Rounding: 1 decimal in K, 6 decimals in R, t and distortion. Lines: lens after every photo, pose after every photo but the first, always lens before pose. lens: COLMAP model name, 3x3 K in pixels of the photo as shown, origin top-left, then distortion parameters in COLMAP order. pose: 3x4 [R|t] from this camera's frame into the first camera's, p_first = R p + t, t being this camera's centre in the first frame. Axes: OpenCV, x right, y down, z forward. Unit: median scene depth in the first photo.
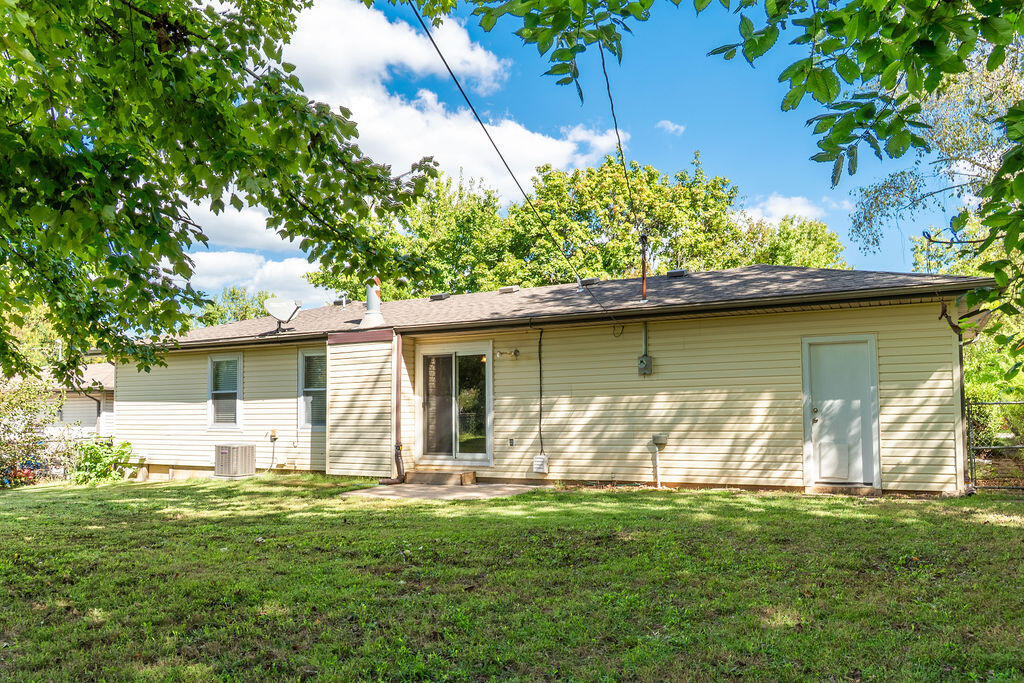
lens RADIAL K [[798.9, 0, 512.0], [0, 798.9, 341.5], [0, 0, 1]] dist [0.001913, 0.006175]
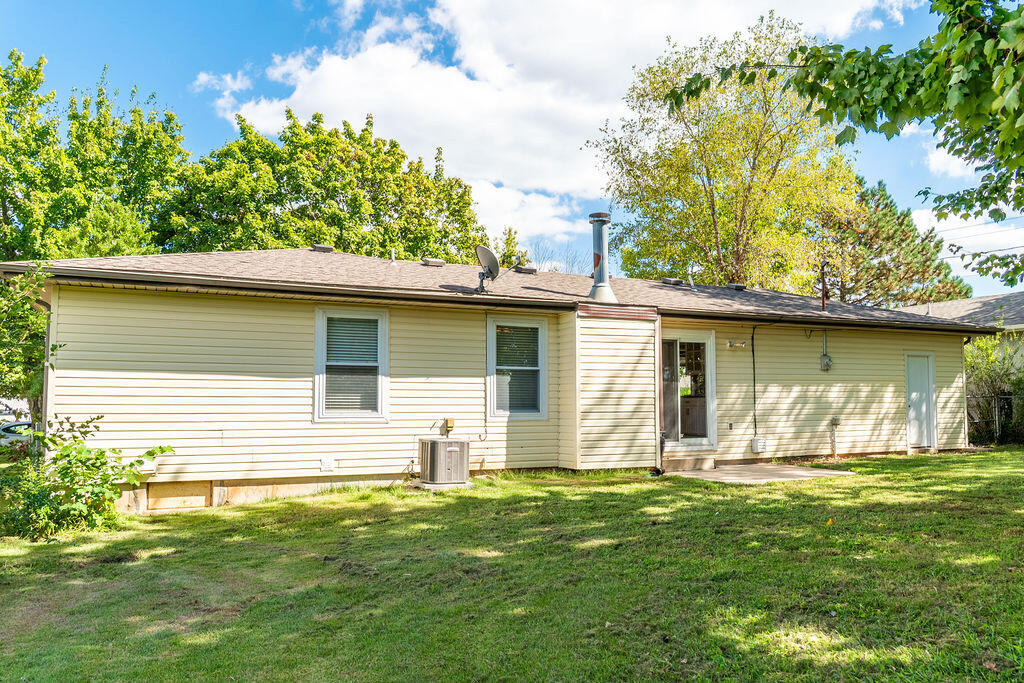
lens RADIAL K [[798.9, 0, 512.0], [0, 798.9, 341.5], [0, 0, 1]] dist [0.001913, 0.006175]
pose [[0.556089, 0.070085, 0.828162, -1.004167], [-0.078910, 0.996389, -0.031336, 0.064822], [-0.827368, -0.047925, 0.559612, 0.606562]]
